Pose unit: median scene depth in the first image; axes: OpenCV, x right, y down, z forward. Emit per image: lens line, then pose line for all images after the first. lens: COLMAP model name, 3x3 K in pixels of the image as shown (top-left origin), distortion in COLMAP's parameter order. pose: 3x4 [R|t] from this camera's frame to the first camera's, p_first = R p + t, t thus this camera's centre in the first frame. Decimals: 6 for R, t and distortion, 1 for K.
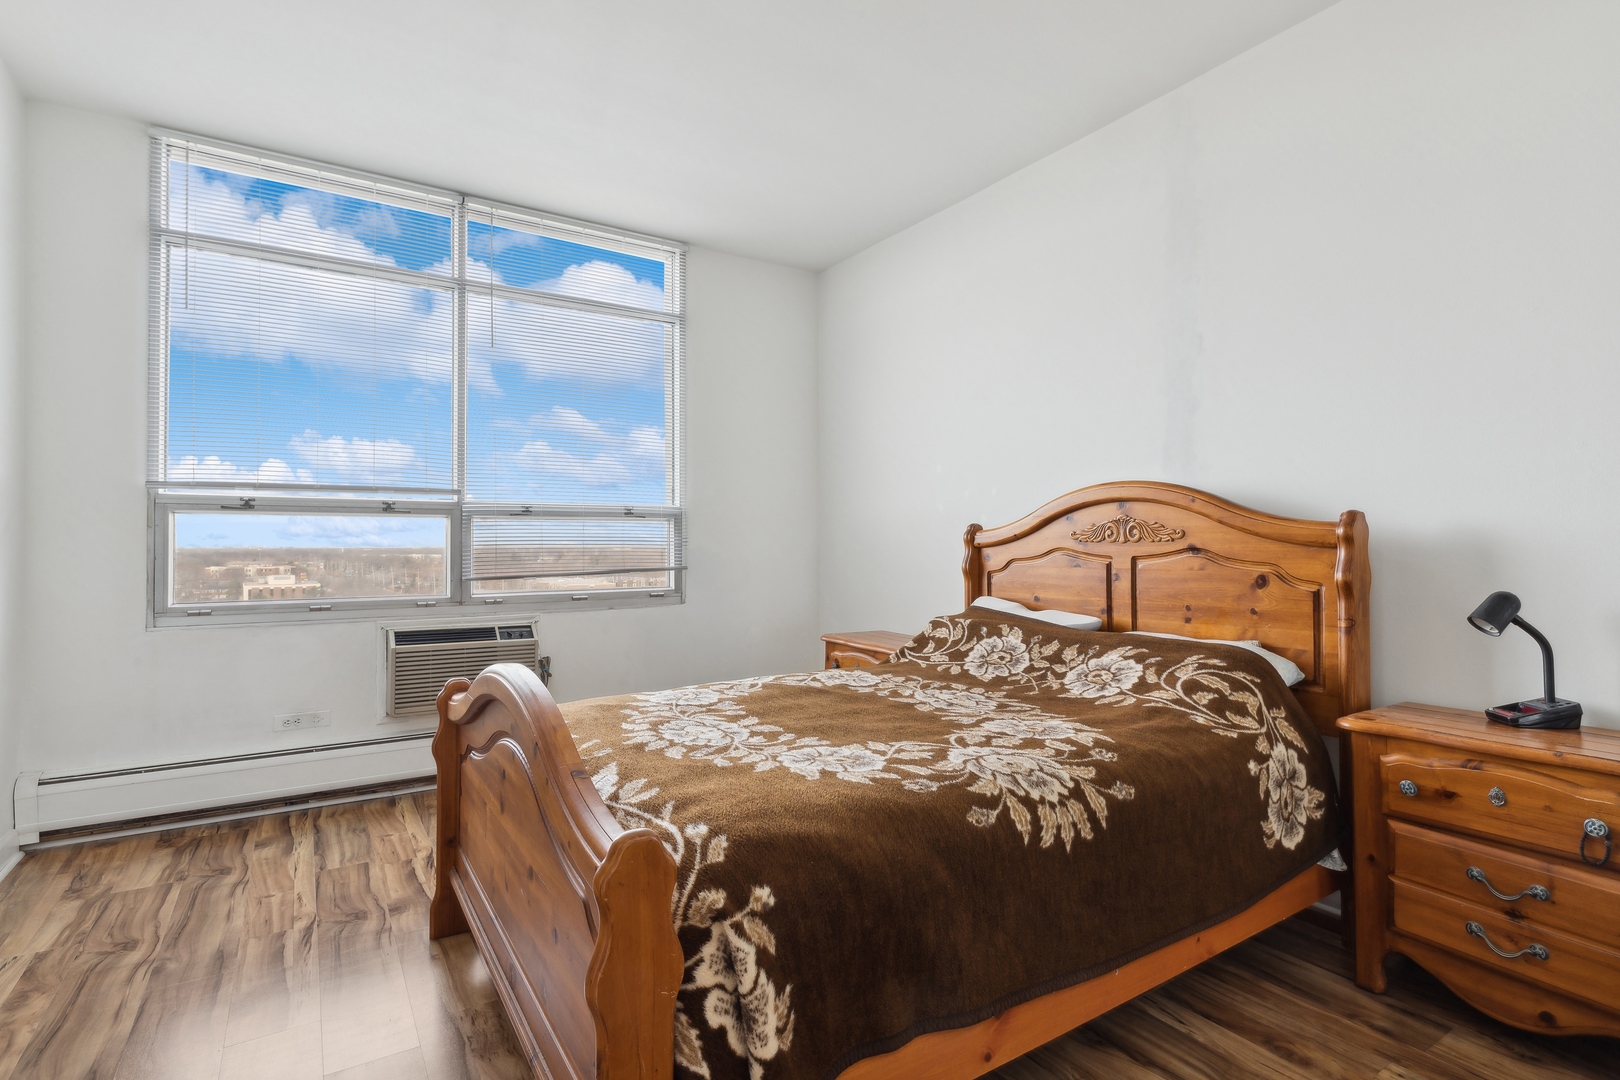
lens RADIAL K [[782.8, 0, 815.9], [0, 782.8, 541.1], [0, 0, 1]] dist [-0.001541, -0.000172]
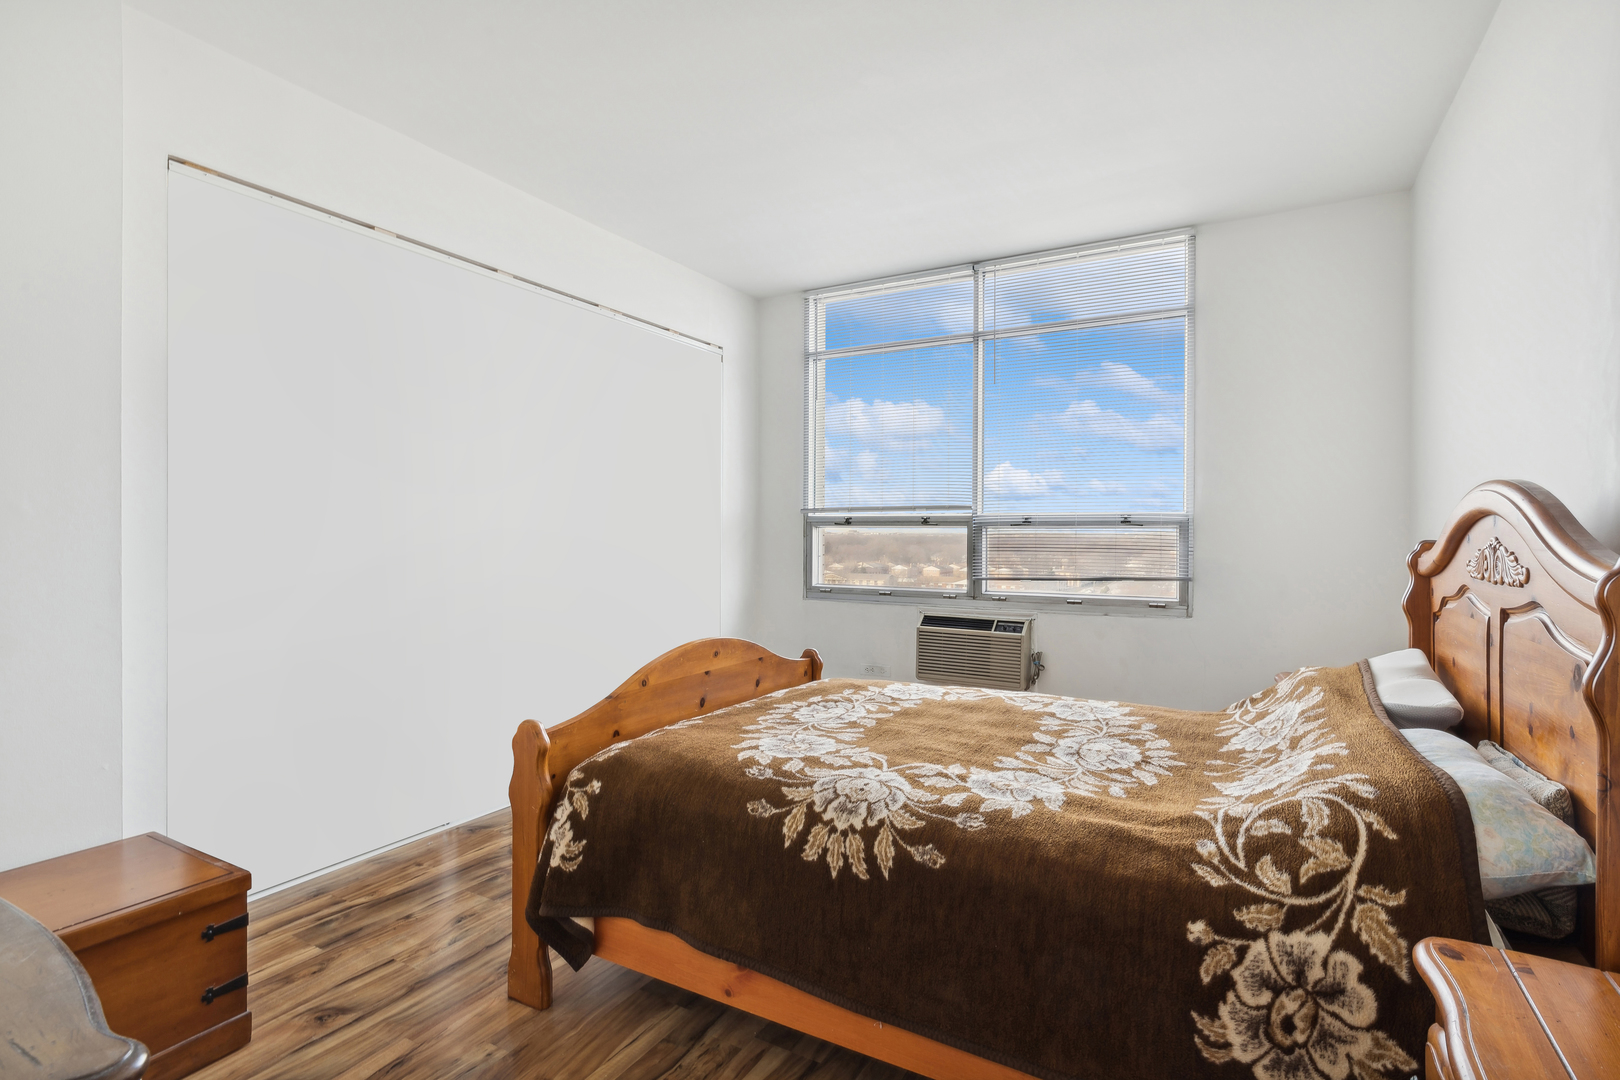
lens RADIAL K [[782.8, 0, 815.9], [0, 782.8, 541.1], [0, 0, 1]] dist [-0.001541, -0.000172]
pose [[0.471673, 0.015937, -0.881630, 0.988971], [-0.001084, 0.999846, 0.017494, -0.059623], [0.881773, -0.007296, 0.471618, 0.388716]]
